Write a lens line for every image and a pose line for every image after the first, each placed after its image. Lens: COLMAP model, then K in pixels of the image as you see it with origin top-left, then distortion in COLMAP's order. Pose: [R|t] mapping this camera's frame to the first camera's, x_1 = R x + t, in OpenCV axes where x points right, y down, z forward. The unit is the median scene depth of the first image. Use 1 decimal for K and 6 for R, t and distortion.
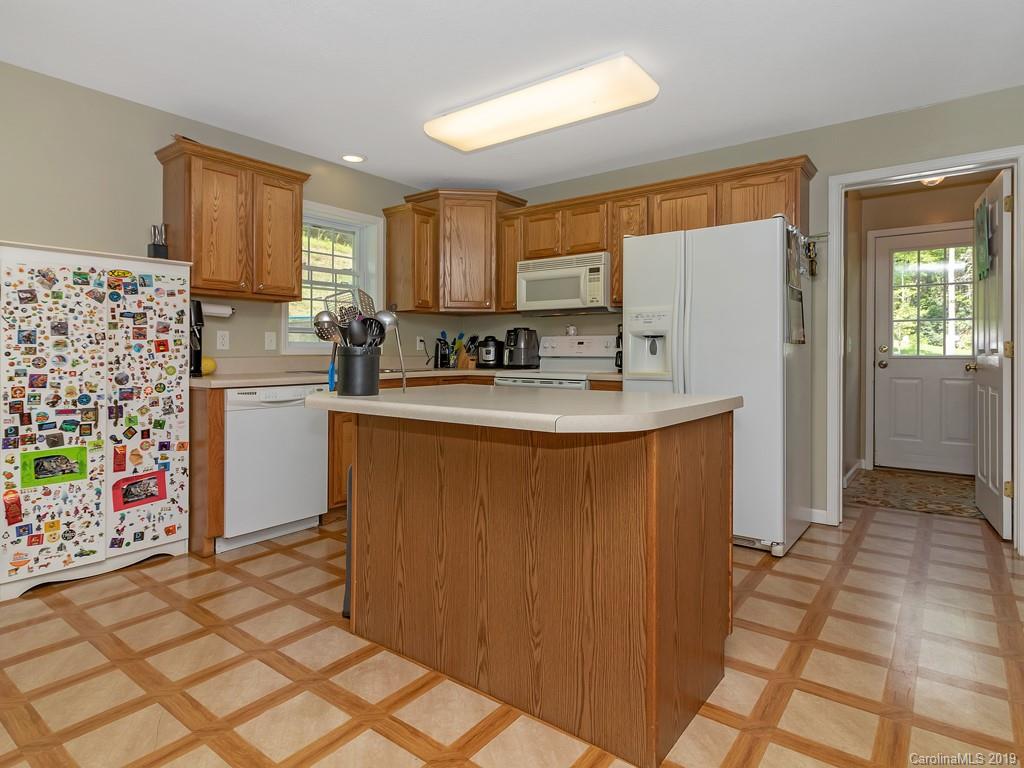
lens RADIAL K [[559.9, 0, 536.7], [0, 559.9, 378.5], [0, 0, 1]] dist [0.001952, 0.000378]
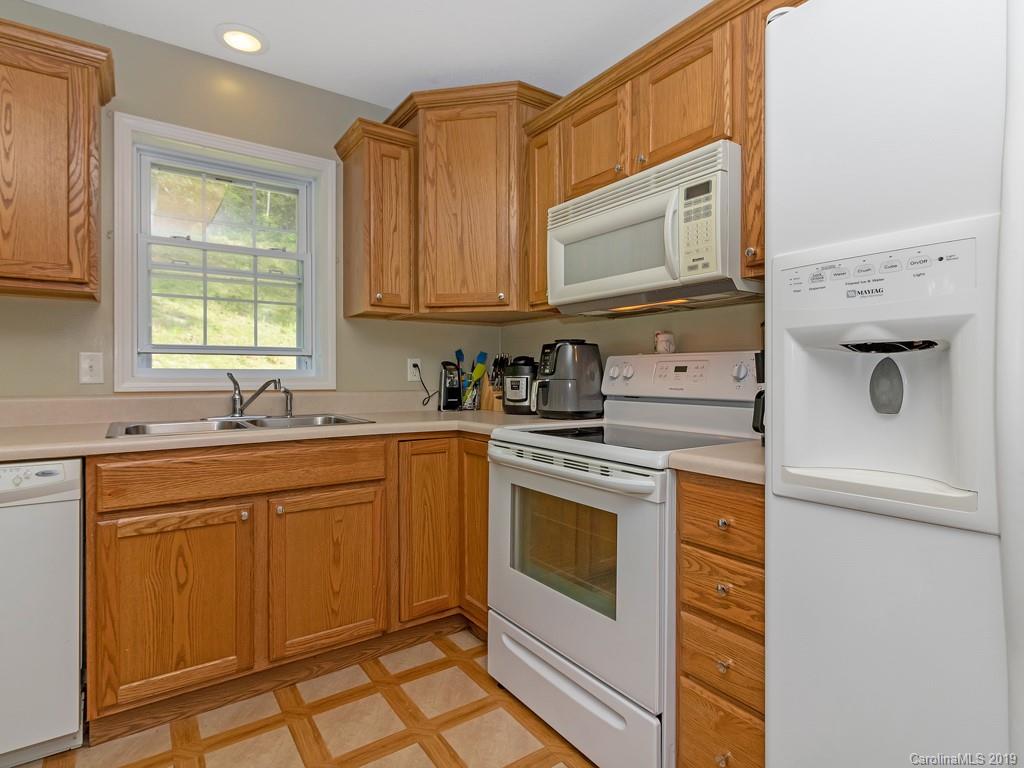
lens RADIAL K [[540.8, 0, 514.0], [0, 540.8, 372.8], [0, 0, 1]] dist [0.004035, 0.000548]
pose [[0.944131, -0.000501, -0.329571, 0.096216], [-0.016512, 0.998671, -0.048821, -0.036281], [0.329158, 0.051535, 0.942868, 0.537275]]
